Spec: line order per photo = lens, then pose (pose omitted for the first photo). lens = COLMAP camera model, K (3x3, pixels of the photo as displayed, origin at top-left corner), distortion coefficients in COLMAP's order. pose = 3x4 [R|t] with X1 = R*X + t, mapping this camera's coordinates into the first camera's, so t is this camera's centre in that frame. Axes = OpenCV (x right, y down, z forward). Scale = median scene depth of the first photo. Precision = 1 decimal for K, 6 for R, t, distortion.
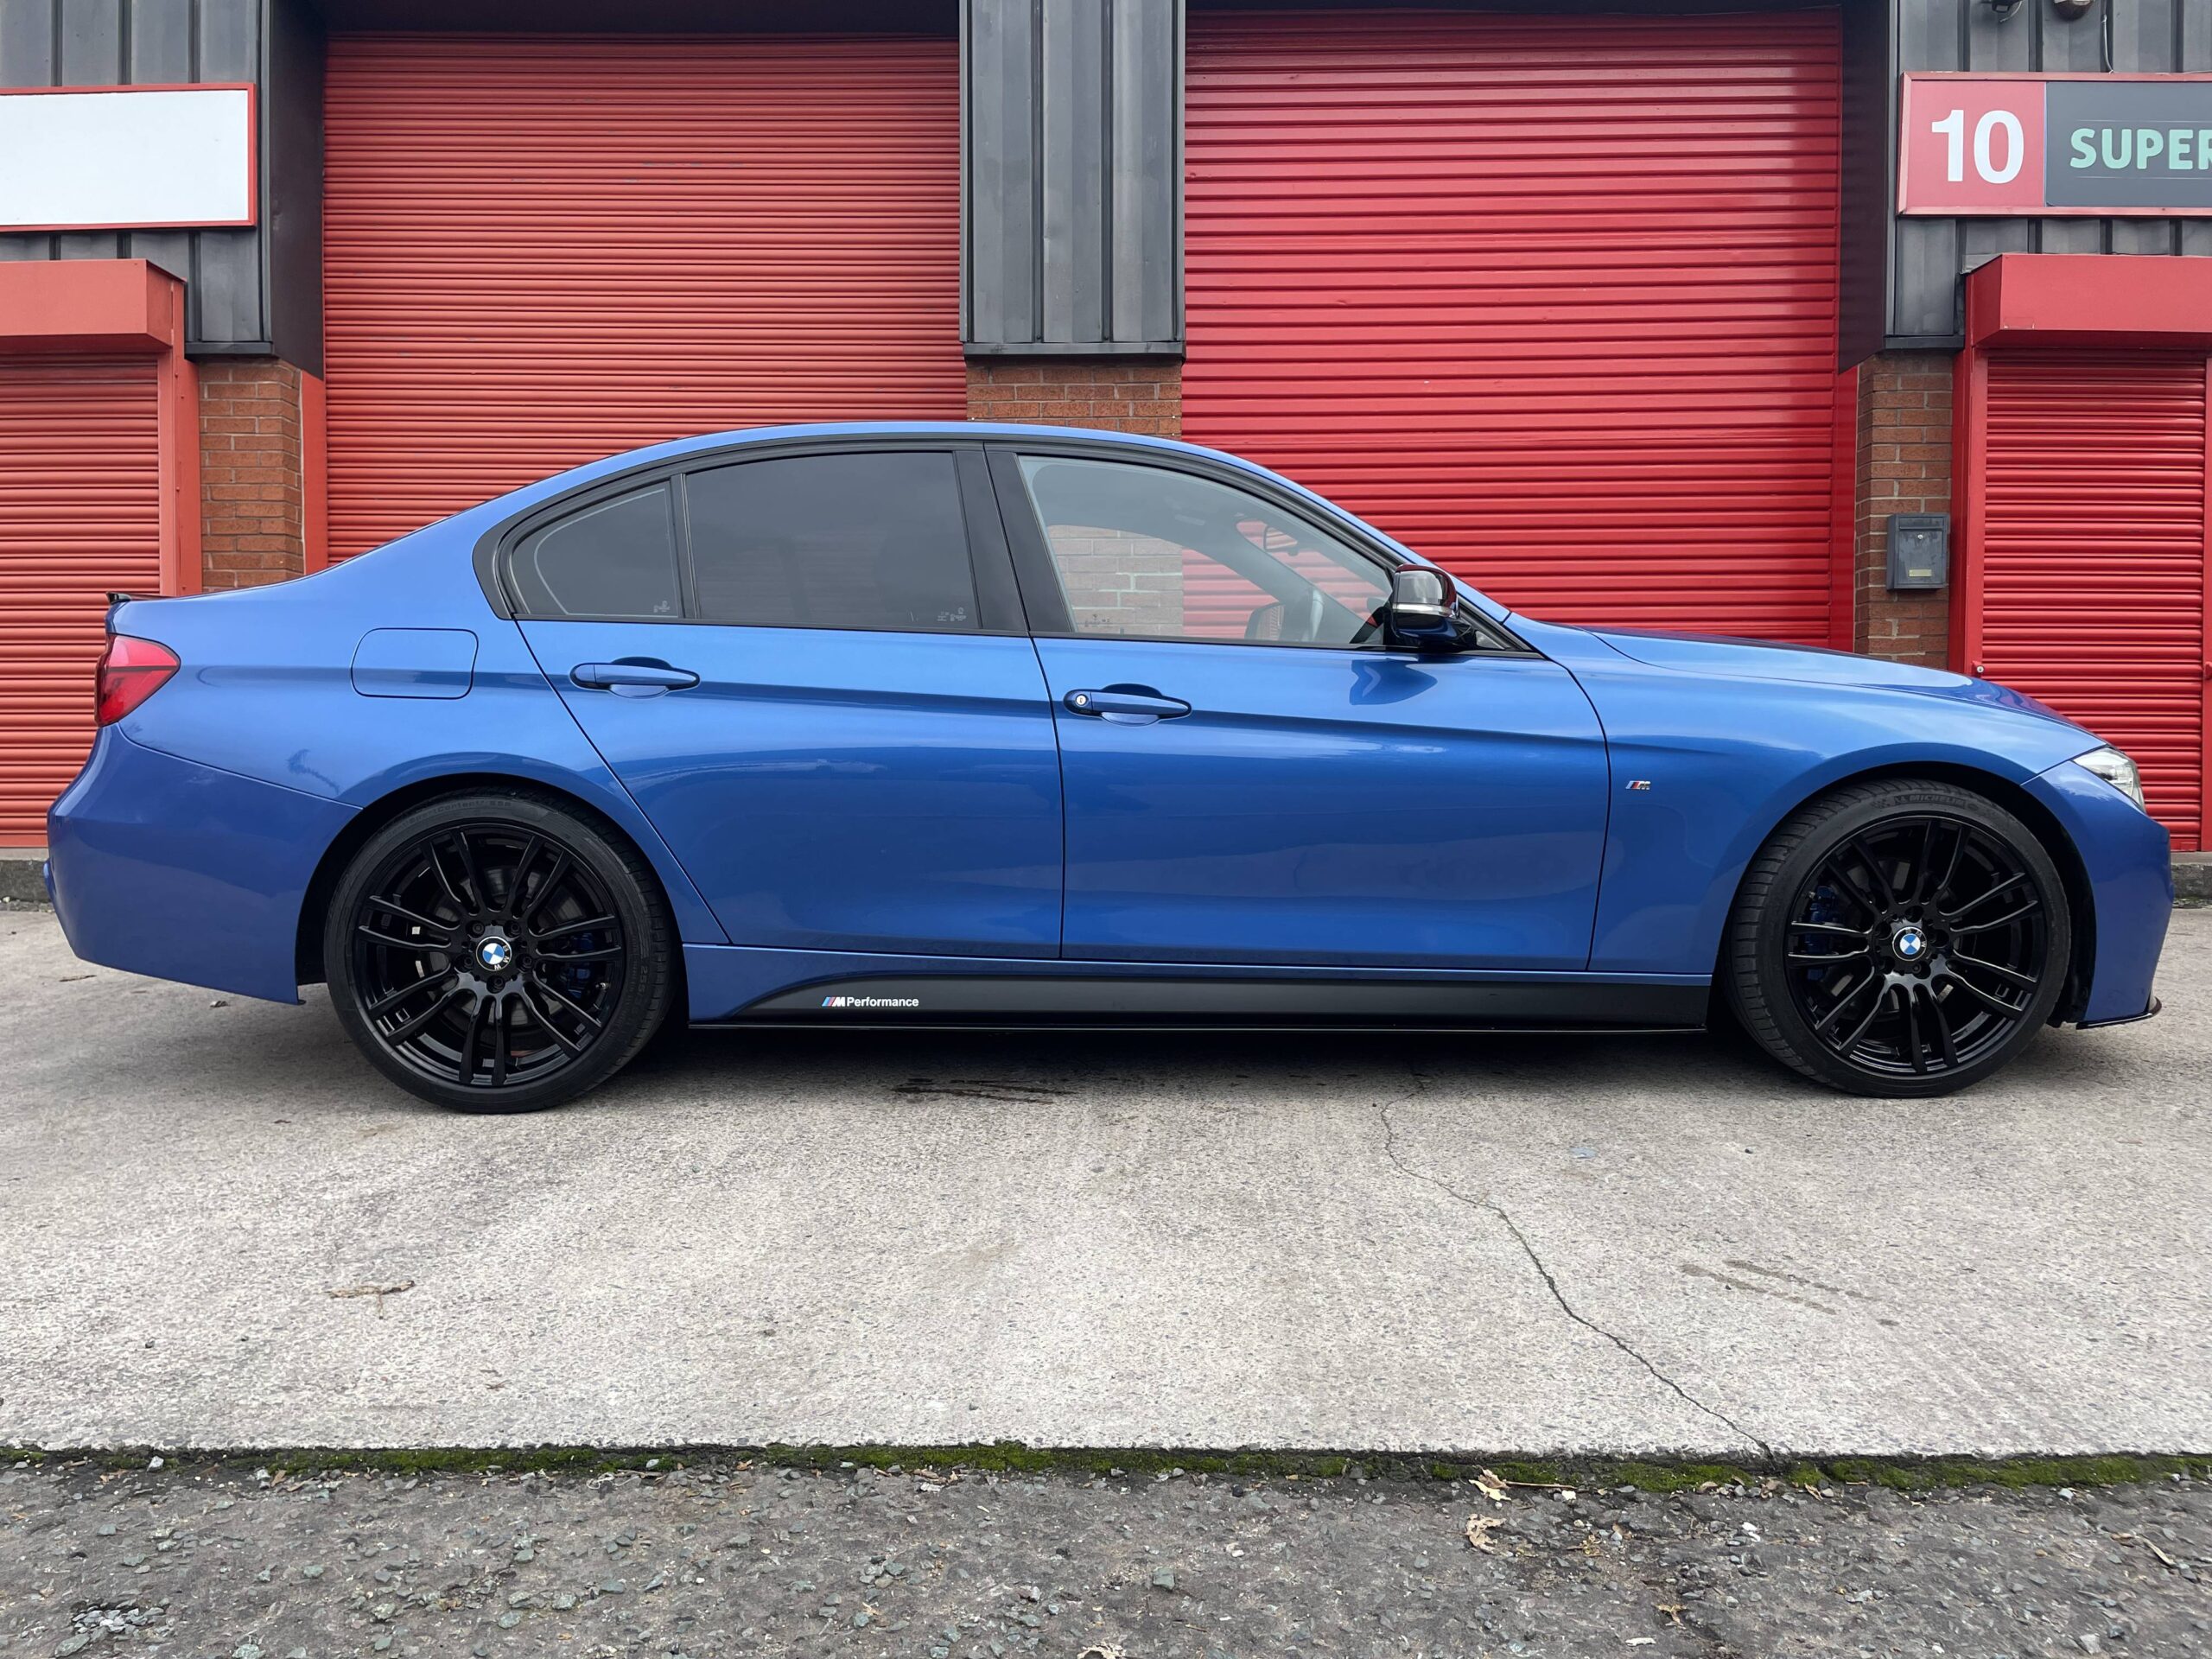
lens RADIAL K [[1671.7, 0, 1106.0], [0, 1671.7, 845.0], [0, 0, 1]] dist [0.089358, -0.113818]
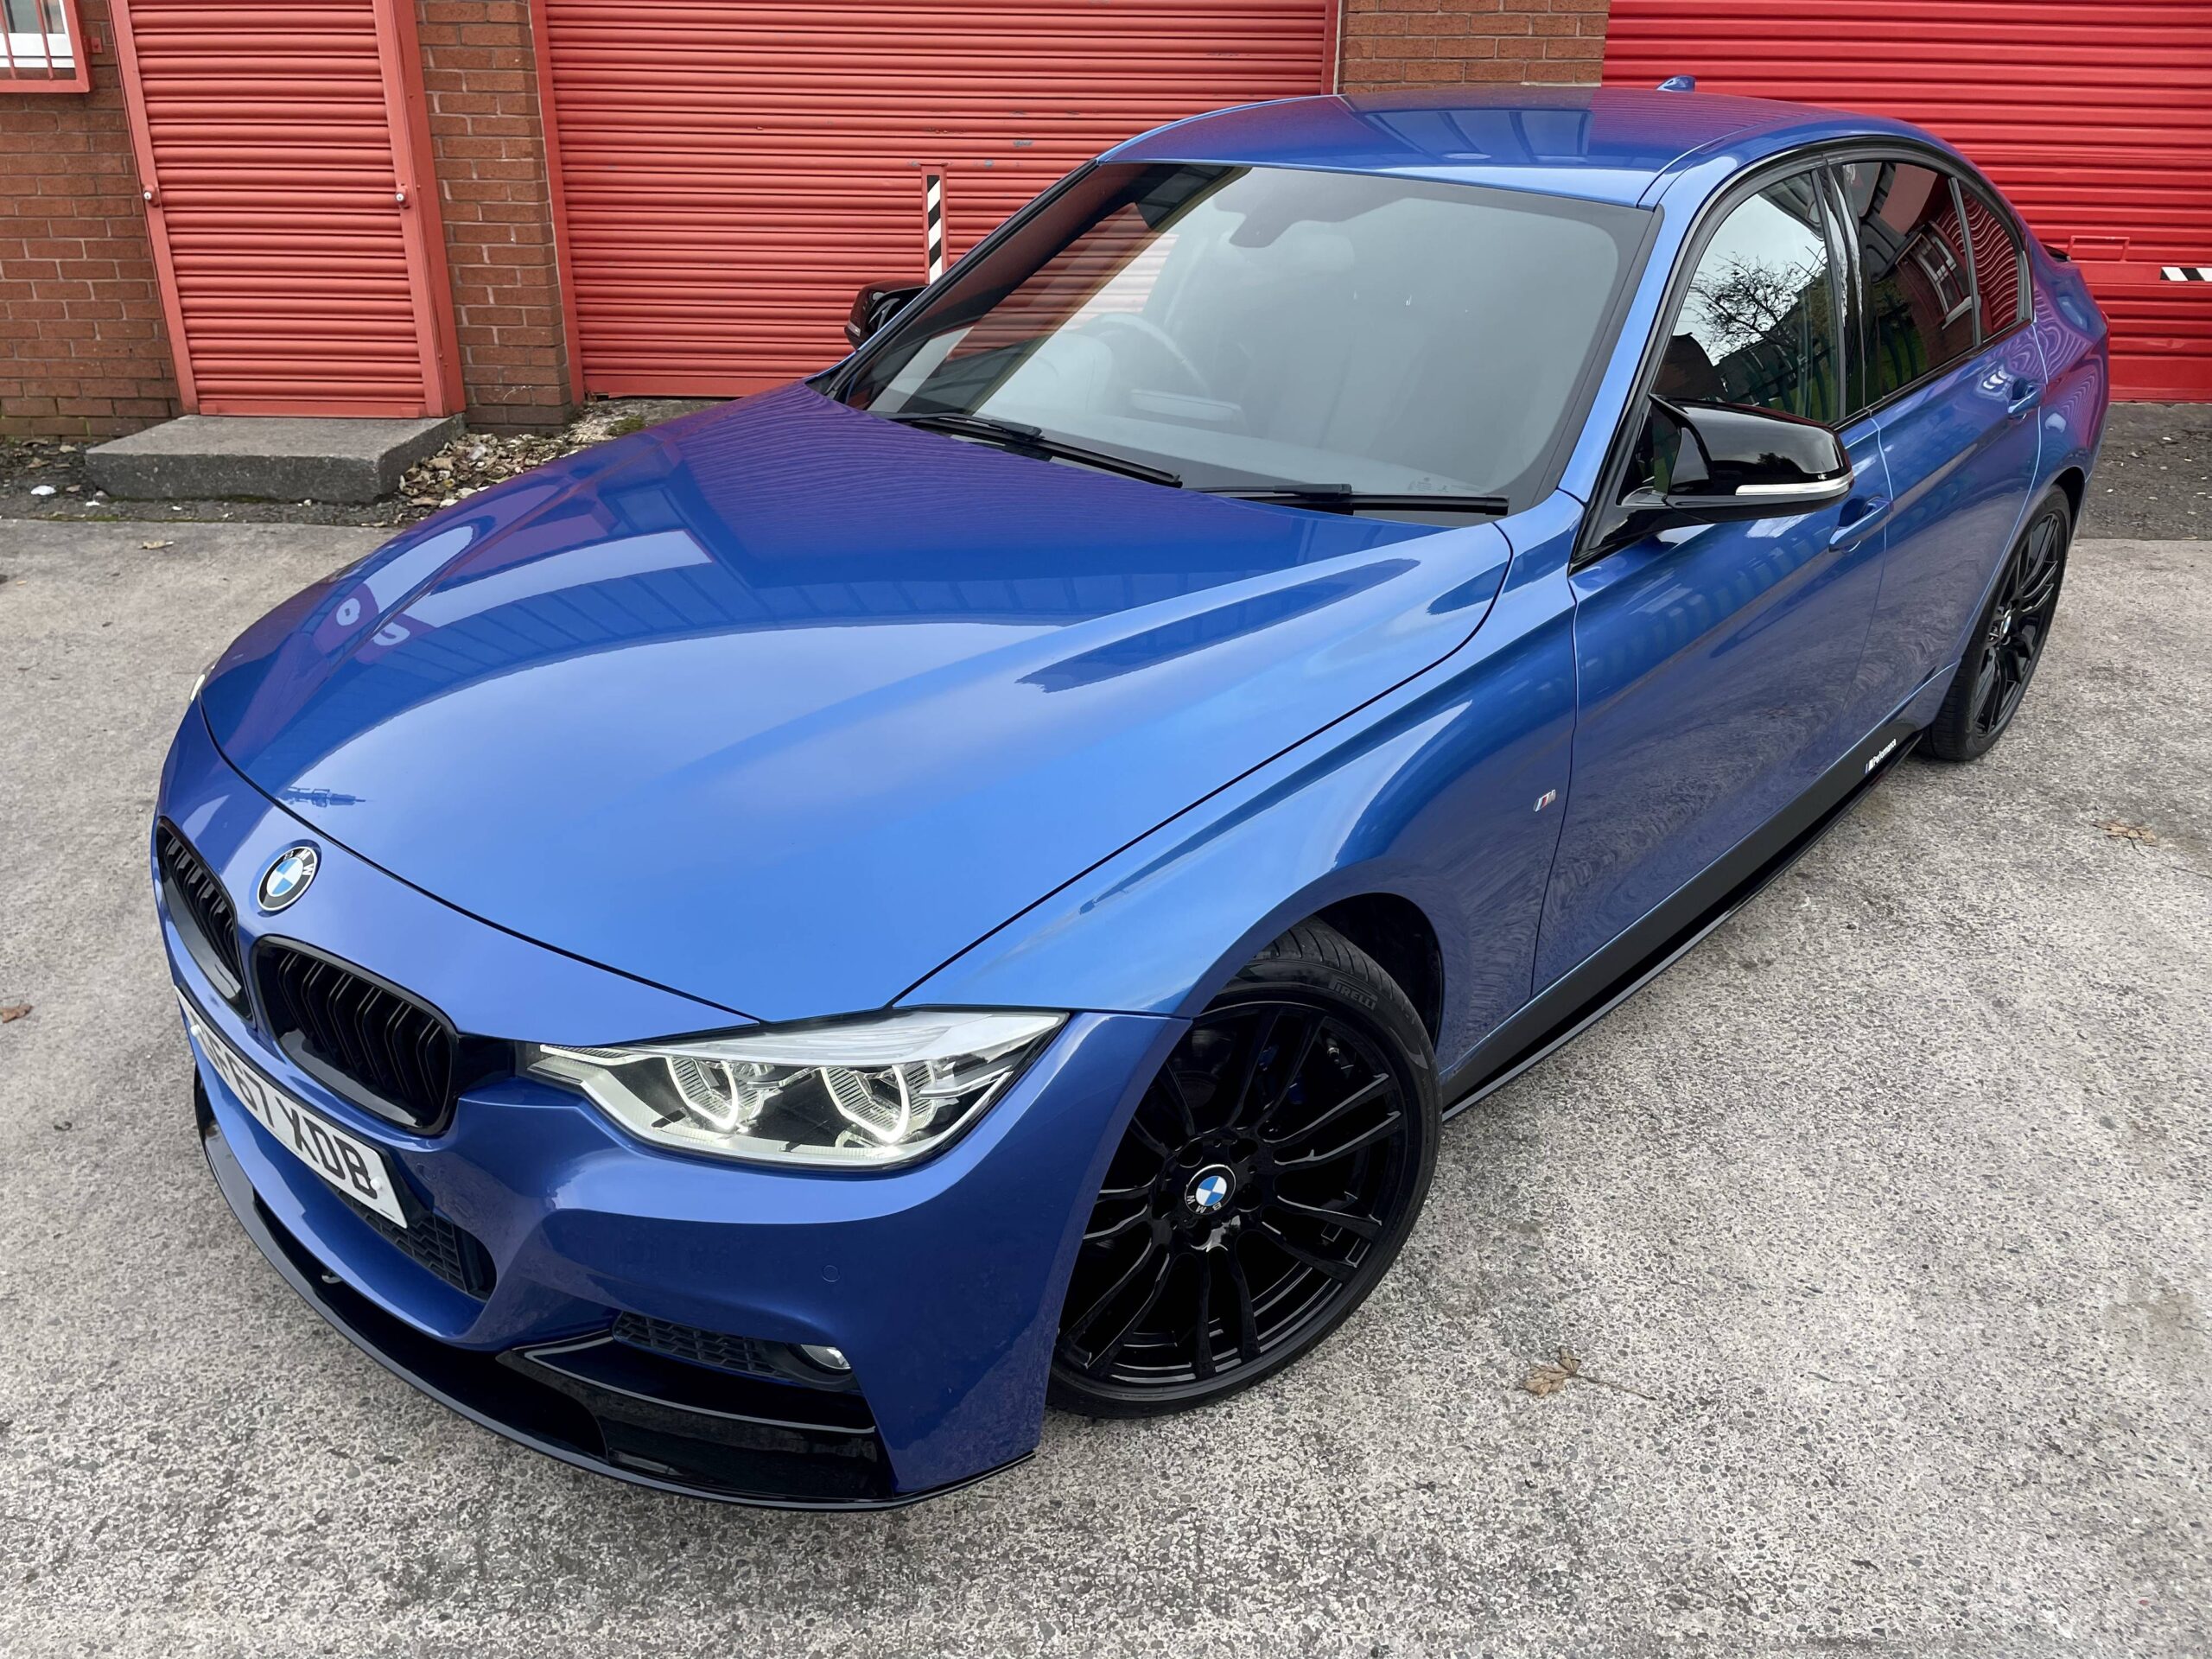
lens RADIAL K [[1668.9, 0, 1091.4], [0, 1668.9, 852.2], [0, 0, 1]] dist [0.090064, -0.114341]
pose [[0.999740, 0.002096, 0.022705, -0.570290], [-0.010006, 0.935105, 0.354230, -0.258727], [-0.020489, -0.354365, 0.934883, 0.211537]]
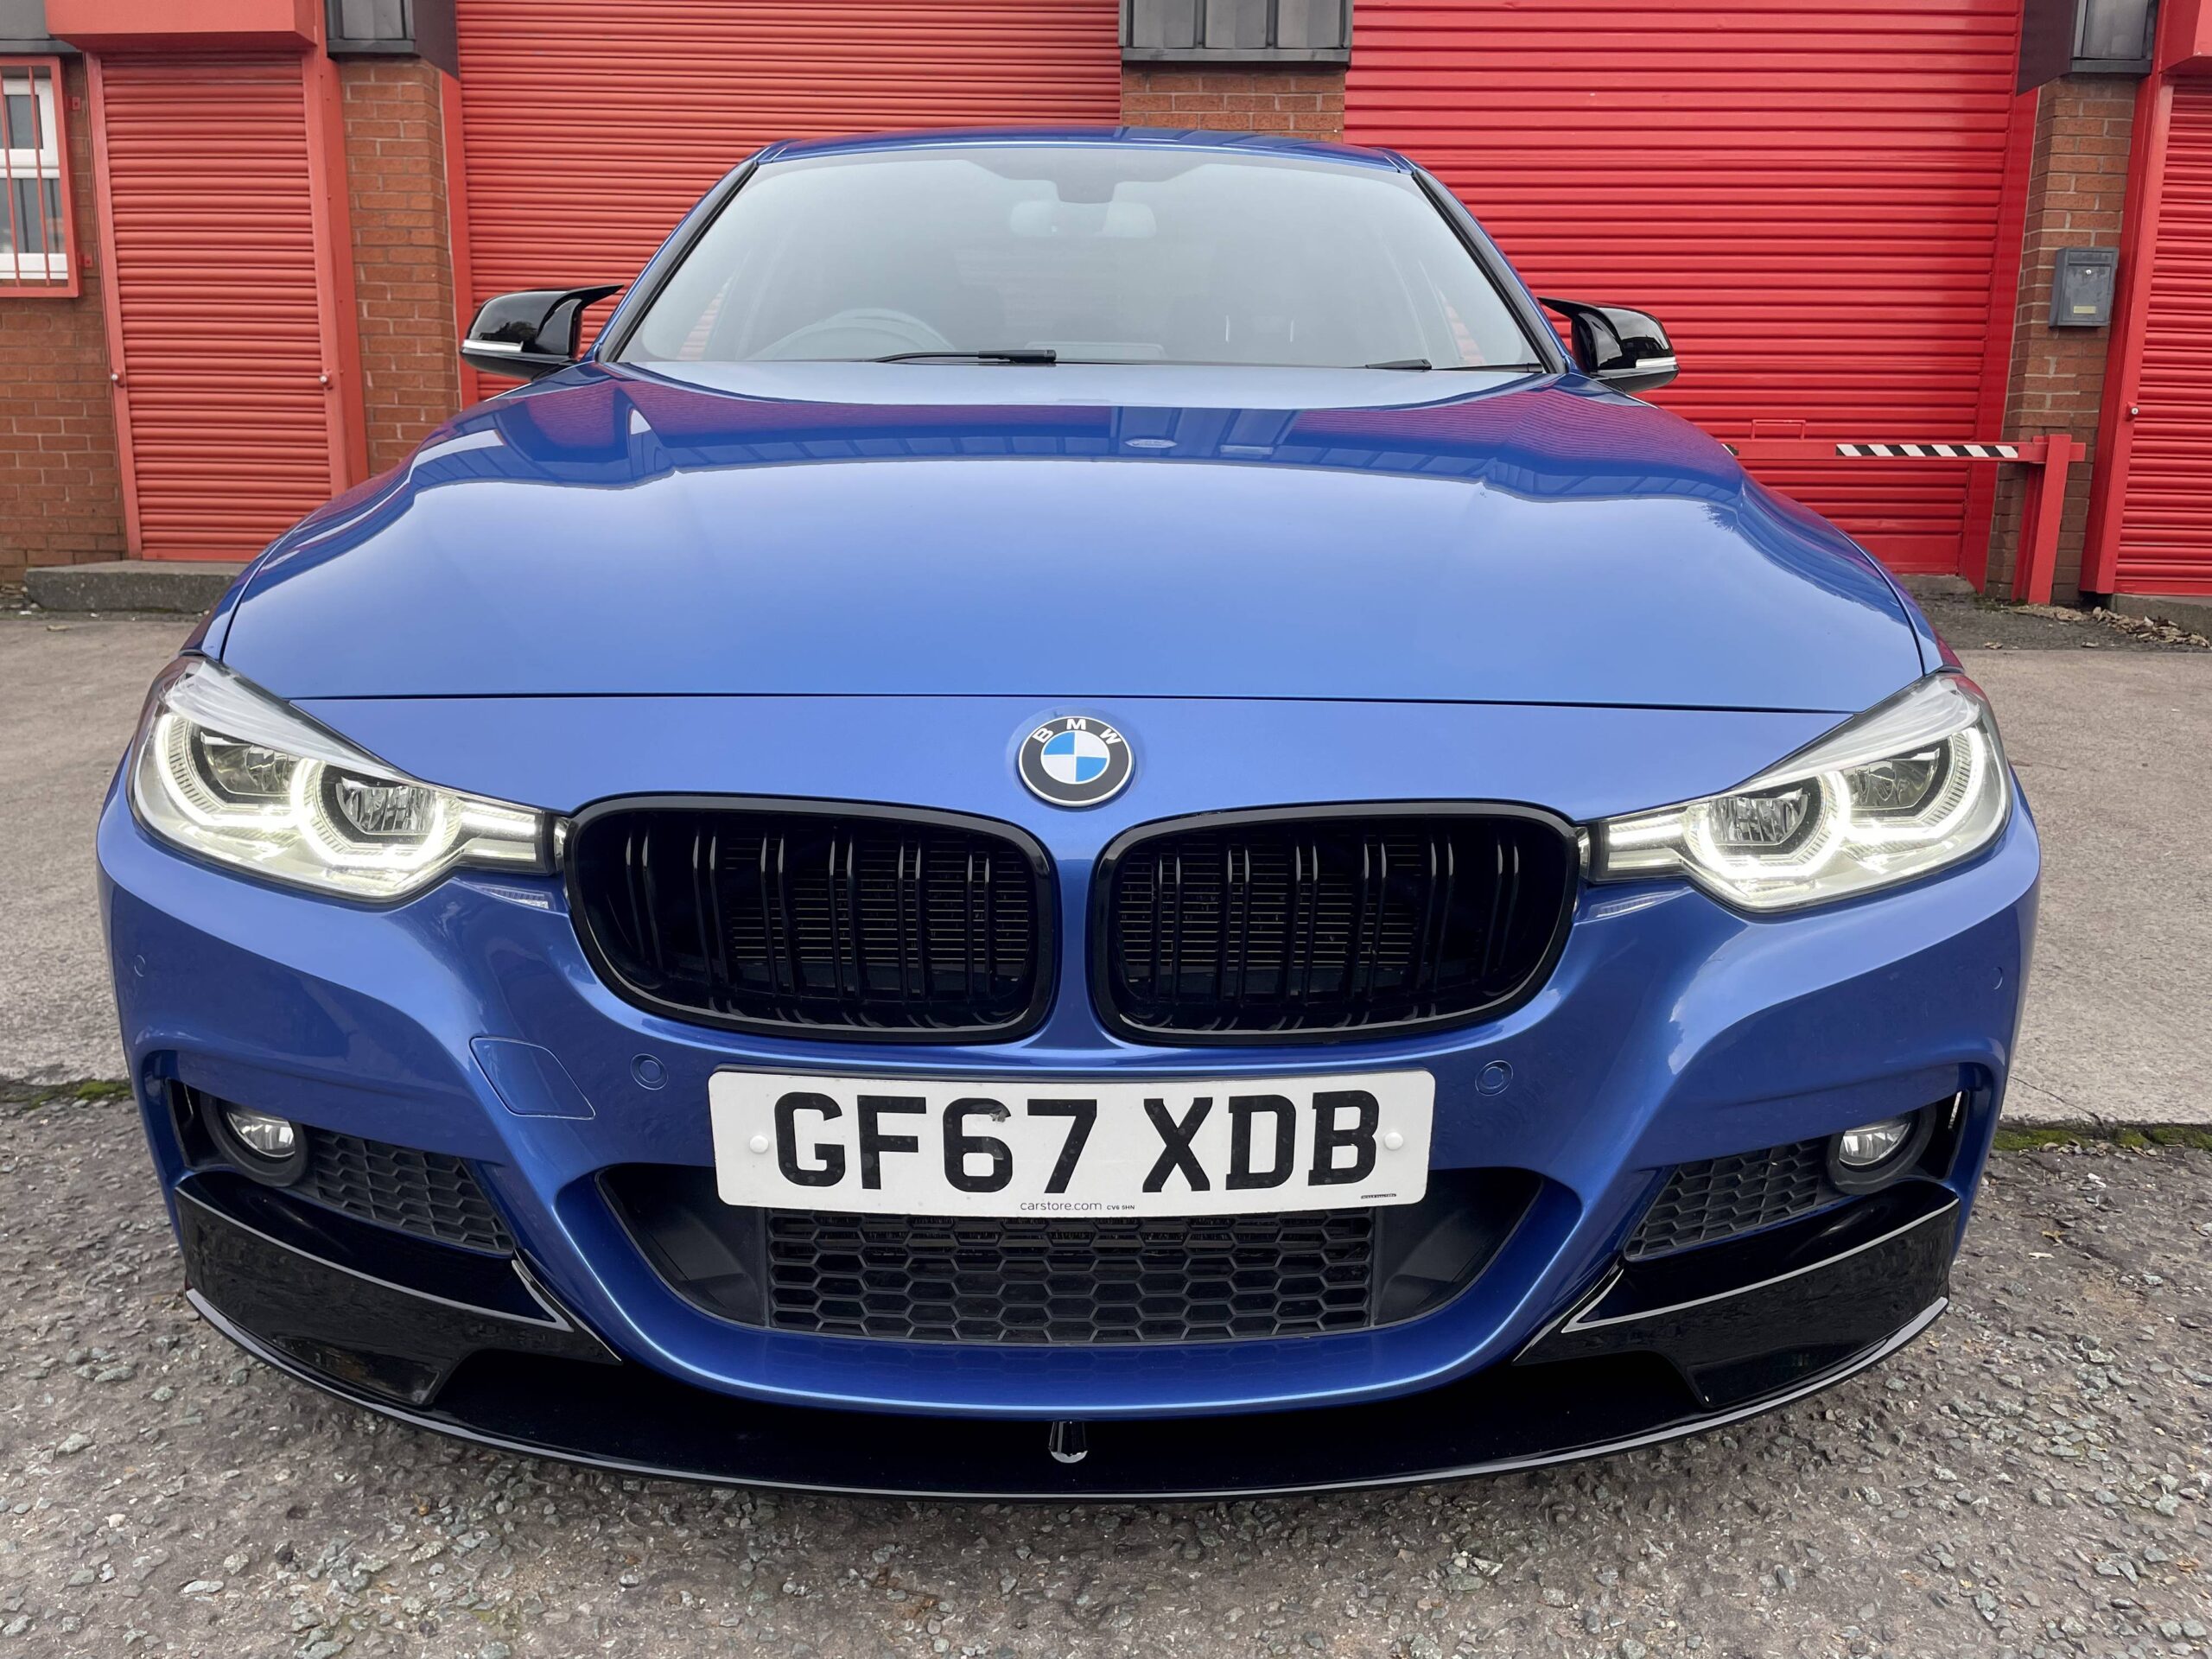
lens RADIAL K [[1673.9, 0, 1114.1], [0, 1673.9, 855.0], [0, 0, 1]] dist [0.086971, -0.113318]
pose [[0.999851, 0.016176, -0.006010, -0.189201], [-0.014944, 0.985805, 0.167227, -0.009592], [0.008630, -0.167112, 0.985900, -0.096304]]
